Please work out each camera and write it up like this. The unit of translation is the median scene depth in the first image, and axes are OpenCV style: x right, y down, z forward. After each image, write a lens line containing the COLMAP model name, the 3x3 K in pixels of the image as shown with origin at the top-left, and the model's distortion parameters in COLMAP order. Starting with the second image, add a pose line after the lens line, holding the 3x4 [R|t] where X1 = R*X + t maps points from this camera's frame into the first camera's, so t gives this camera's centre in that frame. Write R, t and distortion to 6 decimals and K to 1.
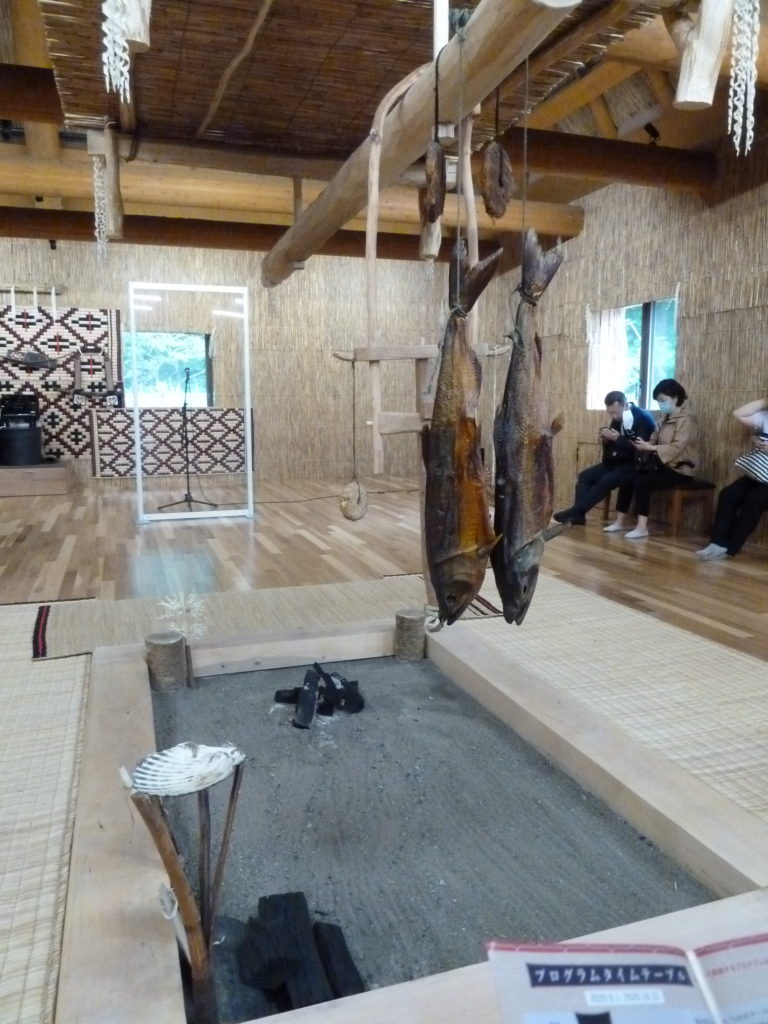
lens RADIAL K [[769.0, 0, 385.9], [0, 769.0, 512.3], [0, 0, 1]] dist [-0.031784, 0.002820]
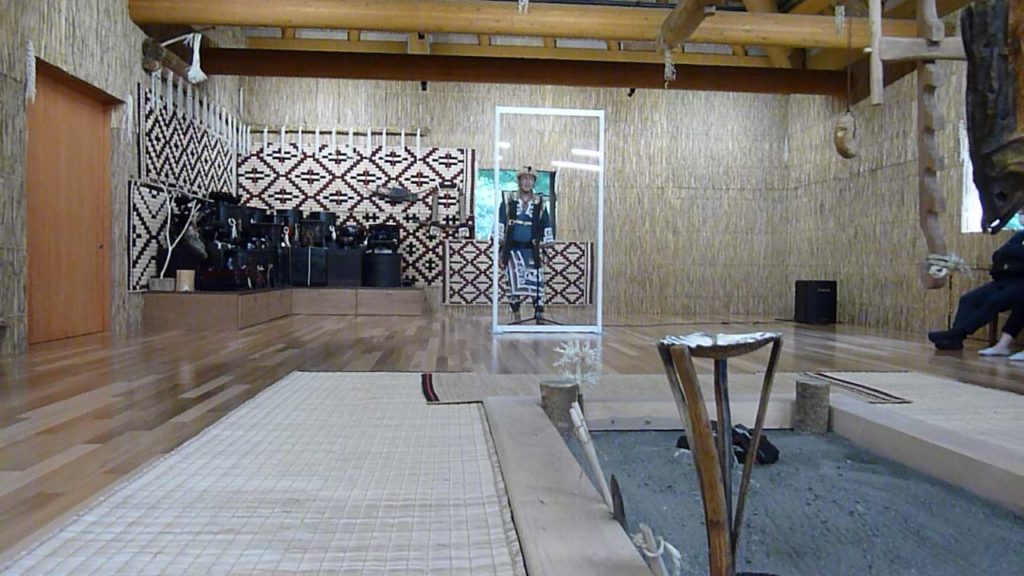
lens RADIAL K [[756.1, 0, 511.6], [0, 756.1, 289.3], [0, 0, 1]] dist [-0.035453, 0.001808]
pose [[0.969534, 0.019235, -0.244202, -0.101635], [-0.047631, 0.992688, -0.110912, 0.139524], [0.240283, 0.119164, 0.963361, 0.027492]]
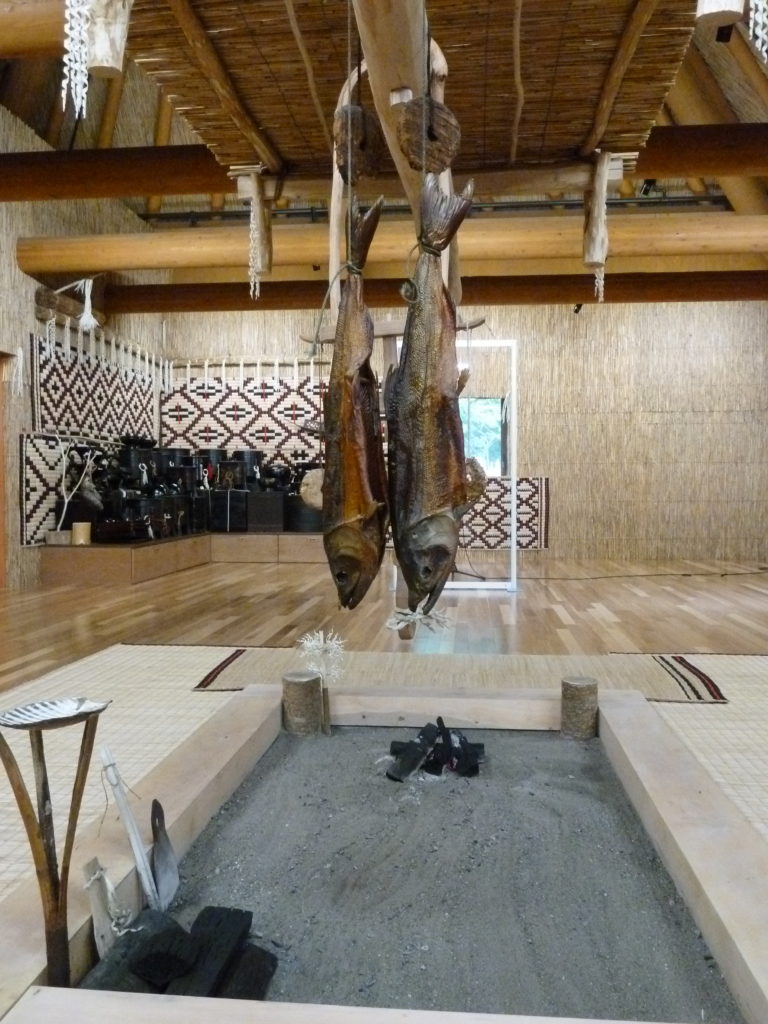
lens RADIAL K [[867.2, 0, 383.2], [0, 867.2, 511.6], [0, 0, 1]] dist [-0.020915, -0.016664]
pose [[0.909449, 0.010806, -0.415674, 0.229789], [-0.058215, 0.993125, -0.101552, 0.056815], [0.411720, 0.116555, 0.903826, 0.033647]]
